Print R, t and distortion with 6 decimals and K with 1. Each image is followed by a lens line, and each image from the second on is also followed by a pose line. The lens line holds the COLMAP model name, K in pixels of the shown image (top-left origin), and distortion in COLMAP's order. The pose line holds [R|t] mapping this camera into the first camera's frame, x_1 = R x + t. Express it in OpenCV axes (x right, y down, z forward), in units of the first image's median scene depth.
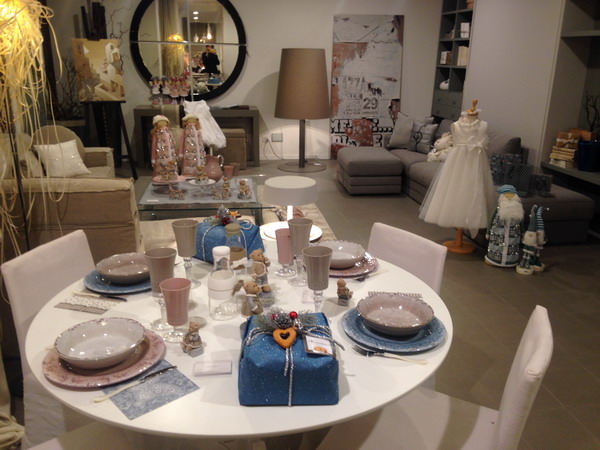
lens RADIAL K [[550.2, 0, 302.8], [0, 550.2, 224.5], [0, 0, 1]] dist [0.125738, -0.204323]
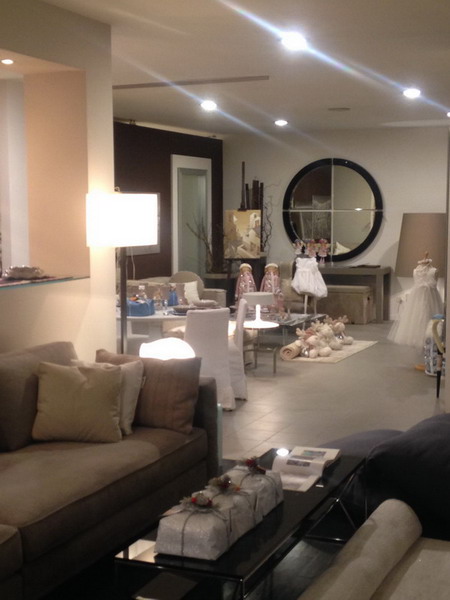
lens RADIAL K [[1012.4, 0, 224.3], [0, 1012.4, 300.0], [0, 0, 1]] dist [0.050262, 0.000000]
pose [[0.845139, 0.032708, -0.533545, 0.794042], [-0.143083, 0.975547, -0.166840, 0.242807], [0.515041, 0.217344, 0.829153, -0.834503]]
